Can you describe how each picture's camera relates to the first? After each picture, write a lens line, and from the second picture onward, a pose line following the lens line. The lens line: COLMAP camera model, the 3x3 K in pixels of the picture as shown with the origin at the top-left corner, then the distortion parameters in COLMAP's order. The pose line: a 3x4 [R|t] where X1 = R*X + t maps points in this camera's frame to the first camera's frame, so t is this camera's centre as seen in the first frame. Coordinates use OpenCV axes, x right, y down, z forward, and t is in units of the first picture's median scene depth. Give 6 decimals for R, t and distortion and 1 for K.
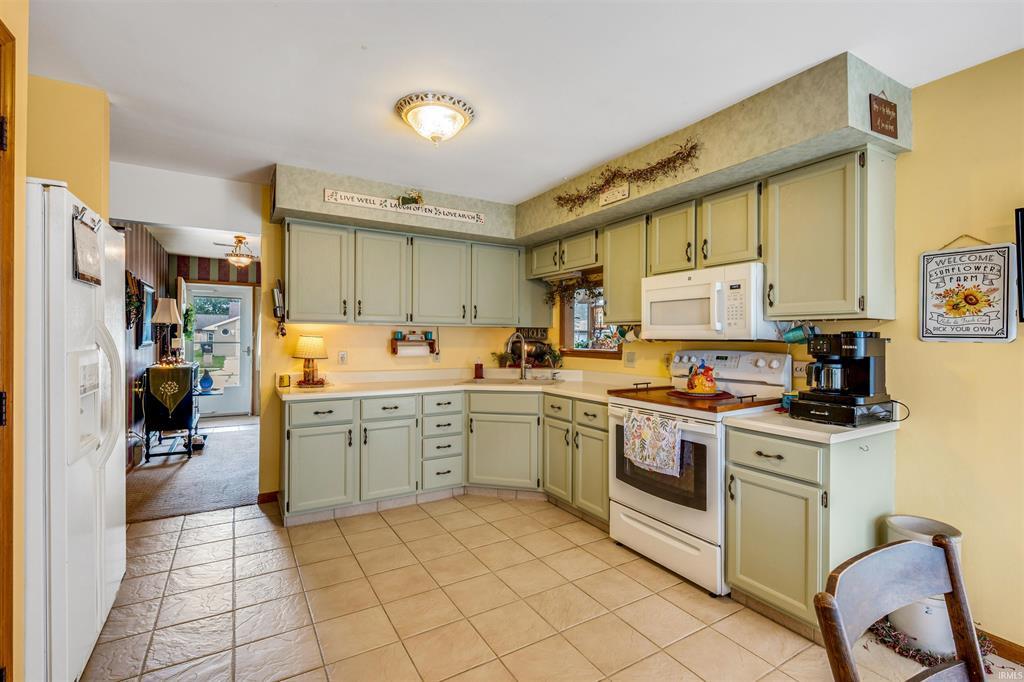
lens RADIAL K [[461.0, 0, 512.9], [0, 461.0, 324.6], [0, 0, 1]] dist [-0.000283, -0.000031]
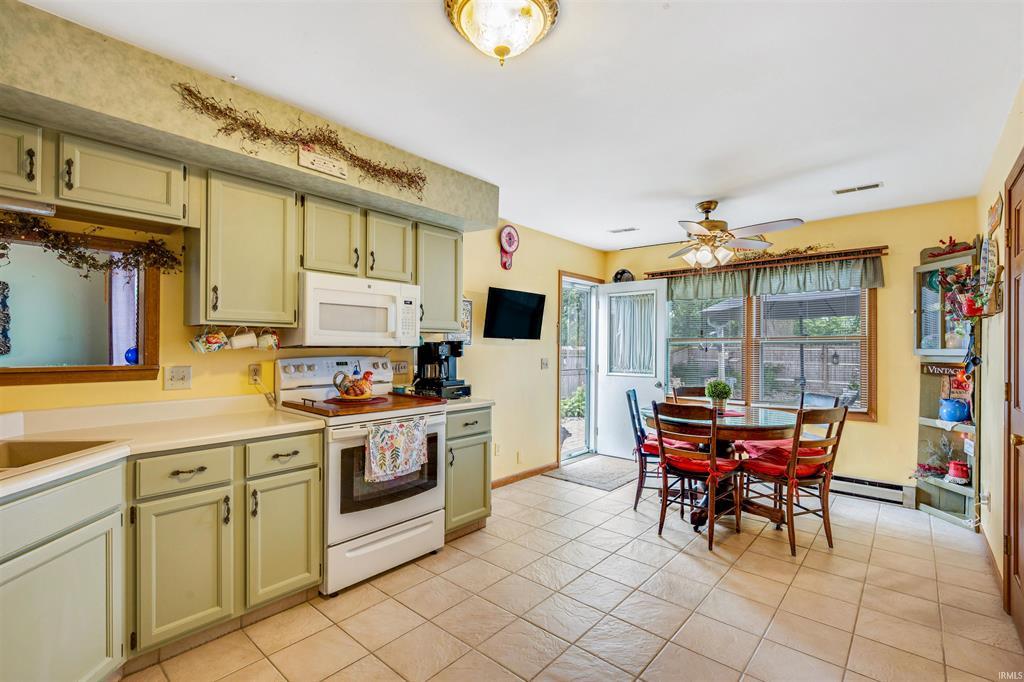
lens RADIAL K [[457.0, 0, 507.9], [0, 457.0, 336.5], [0, 0, 1]] dist [-0.000316, 0.000316]
pose [[-0.293980, 0.012342, 0.955732, -0.674623], [-0.033297, 0.999177, -0.023145, 0.024098], [-0.955231, -0.038627, -0.293328, 1.000717]]
